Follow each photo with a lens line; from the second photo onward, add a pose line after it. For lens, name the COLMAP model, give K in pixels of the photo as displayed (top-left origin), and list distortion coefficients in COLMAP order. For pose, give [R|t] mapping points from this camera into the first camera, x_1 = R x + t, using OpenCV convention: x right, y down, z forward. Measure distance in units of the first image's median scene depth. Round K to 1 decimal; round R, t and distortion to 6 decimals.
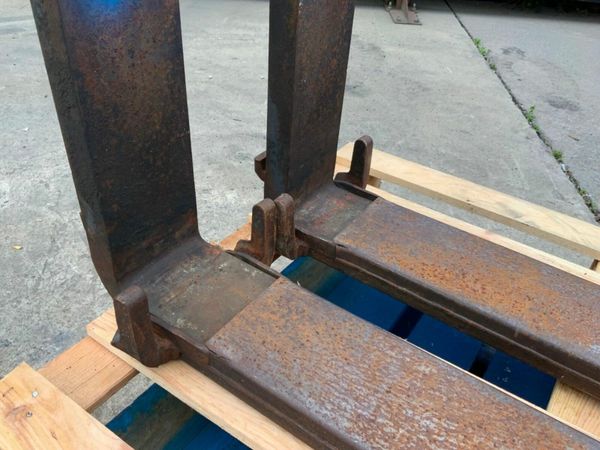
lens RADIAL K [[498.2, 0, 301.0], [0, 498.2, 226.6], [0, 0, 1]] dist [0.092314, -0.182299]
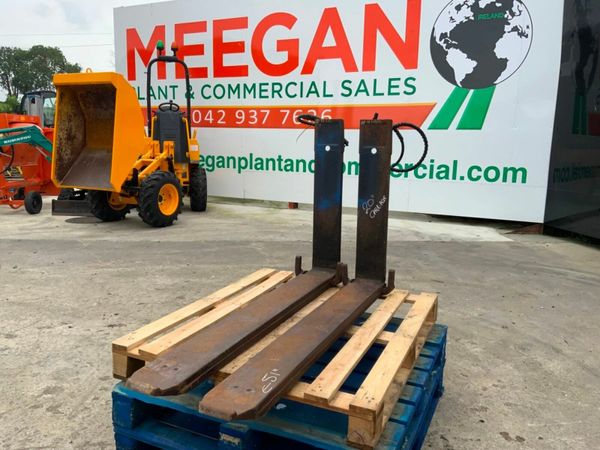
lens RADIAL K [[498.2, 0, 301.0], [0, 498.2, 226.6], [0, 0, 1]] dist [0.092314, -0.182299]
pose [[0.184236, 0.117515, -0.975832, 3.364671], [-0.597688, 0.801563, -0.016315, -0.024930], [0.780273, 0.586249, 0.217914, -0.177149]]
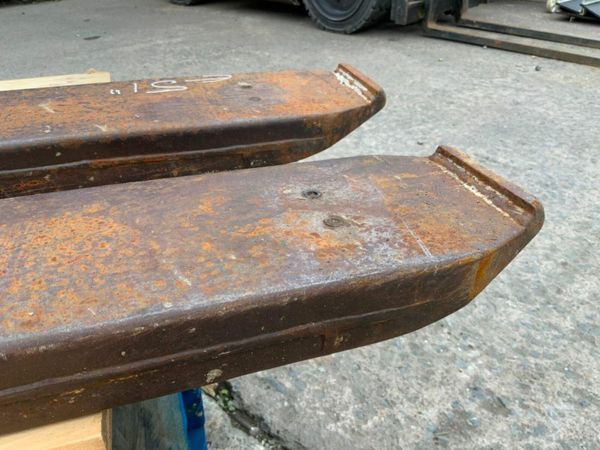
lens RADIAL K [[508.9, 0, 300.0], [0, 508.9, 225.0], [0, 0, 1]] dist [-0.004015, -0.011559]
pose [[0.610353, -0.464120, 0.641921, 0.911555], [0.495430, 0.855978, 0.147822, 0.691370], [-0.618077, 0.227803, 0.752387, -0.127959]]
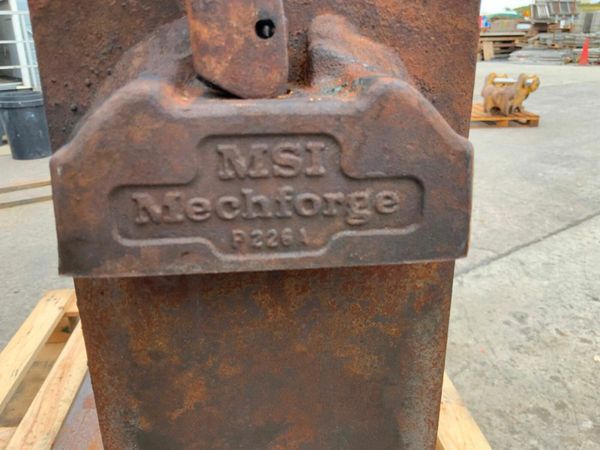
lens RADIAL K [[498.2, 0, 301.0], [0, 498.2, 226.6], [0, 0, 1]] dist [0.092314, -0.182299]
pose [[-0.648570, -0.313623, 0.693539, -0.451042], [0.431728, 0.598842, 0.674536, -0.726649], [-0.626871, 0.736904, -0.252991, 0.593742]]
